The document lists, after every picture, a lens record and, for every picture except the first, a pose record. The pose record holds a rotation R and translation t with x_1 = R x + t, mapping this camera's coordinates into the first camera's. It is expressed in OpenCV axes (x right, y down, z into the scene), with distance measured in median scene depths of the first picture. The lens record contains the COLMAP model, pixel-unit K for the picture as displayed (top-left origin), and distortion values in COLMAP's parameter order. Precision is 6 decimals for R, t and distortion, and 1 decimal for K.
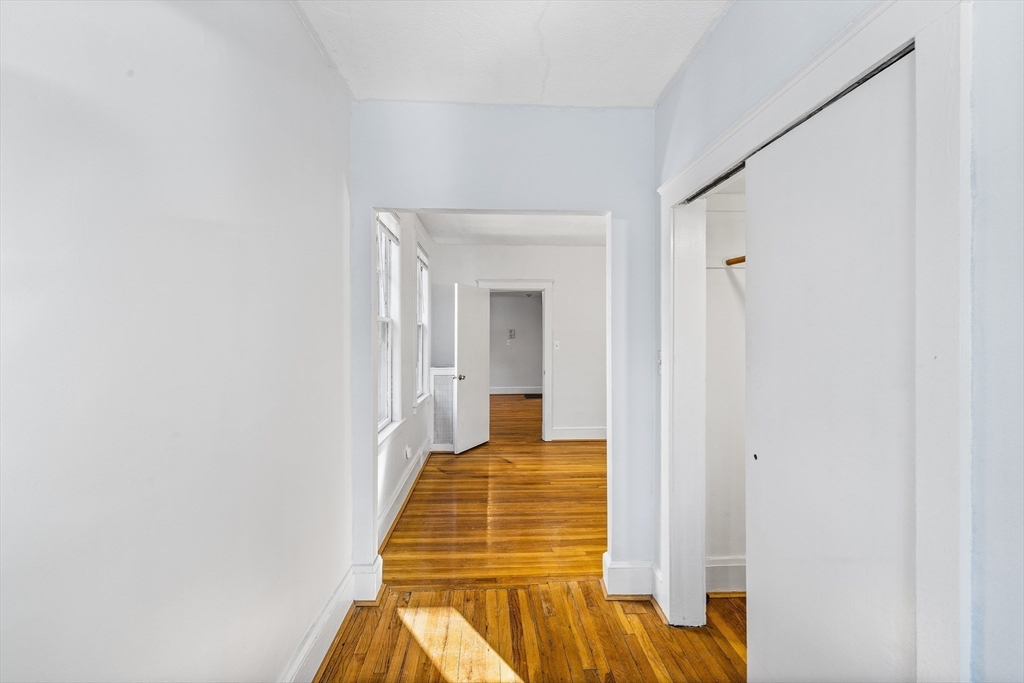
lens RADIAL K [[426.6, 0, 512.0], [0, 426.6, 341.5], [0, 0, 1]] dist [0.000931, -0.000177]
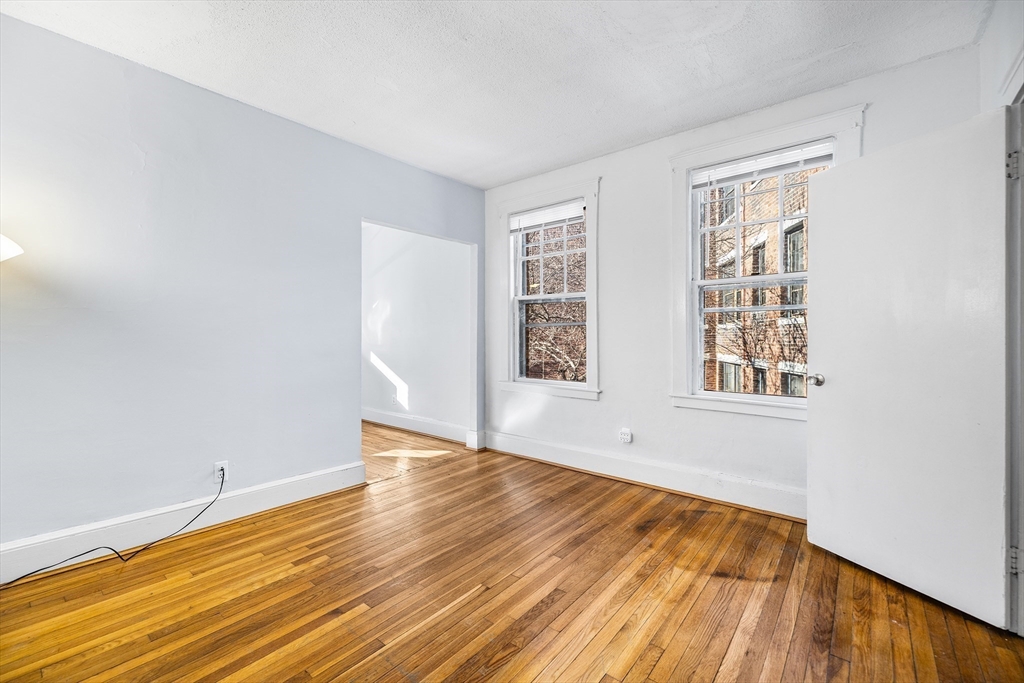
lens RADIAL K [[426.6, 0, 512.0], [0, 426.6, 341.5], [0, 0, 1]] dist [0.000931, -0.000177]
pose [[-0.673419, 0.001691, -0.739259, 0.495685], [-0.007332, 0.999933, 0.008966, 0.049736], [0.739225, 0.011458, -0.673361, 1.234214]]
